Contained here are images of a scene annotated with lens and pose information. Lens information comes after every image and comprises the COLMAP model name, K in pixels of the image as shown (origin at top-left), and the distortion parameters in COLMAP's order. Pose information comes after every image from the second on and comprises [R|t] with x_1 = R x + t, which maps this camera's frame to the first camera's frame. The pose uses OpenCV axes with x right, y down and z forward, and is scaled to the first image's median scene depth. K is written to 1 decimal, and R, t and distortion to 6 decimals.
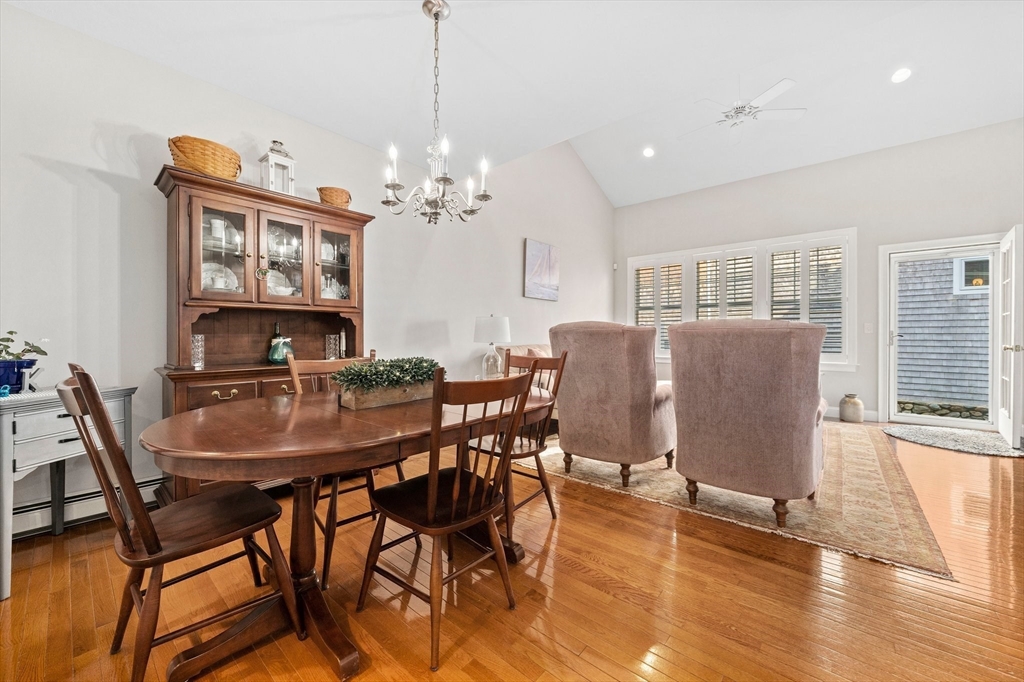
lens RADIAL K [[390.7, 0, 513.6], [0, 390.7, 334.9], [0, 0, 1]] dist [-0.002699, -0.000503]
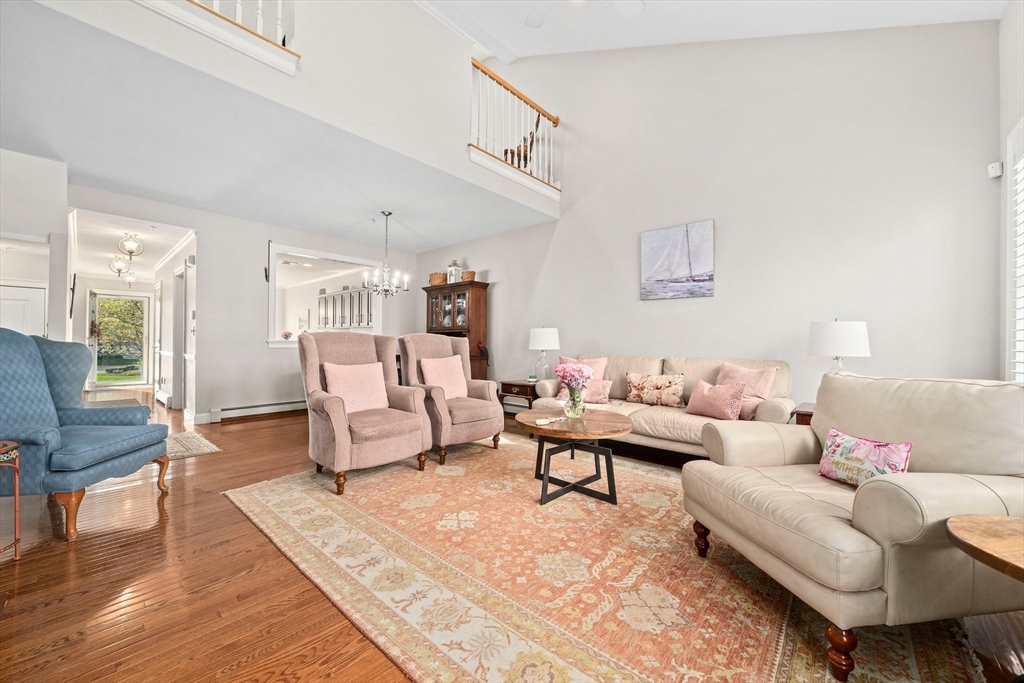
lens RADIAL K [[390.7, 0, 516.9], [0, 390.7, 336.7], [0, 0, 1]] dist [-0.002699, -0.000503]
pose [[-0.013702, -0.014683, -0.999798, 0.898485], [-0.003443, 0.999887, -0.014638, -0.002031], [0.999900, 0.003242, -0.013751, 0.733058]]
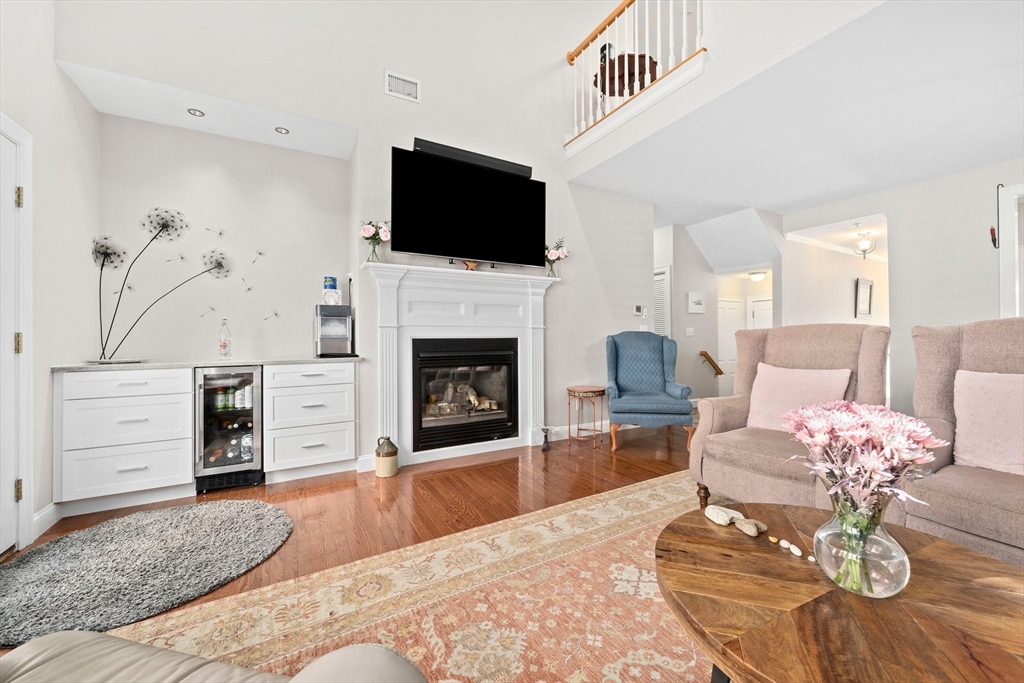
lens RADIAL K [[390.7, 0, 511.3], [0, 390.7, 335.9], [0, 0, 1]] dist [-0.002699, -0.000503]
pose [[-0.940121, 0.007514, 0.340759, 0.427750], [0.004239, 0.999937, -0.010356, -0.001035], [-0.340816, -0.008291, -0.940094, 1.010486]]
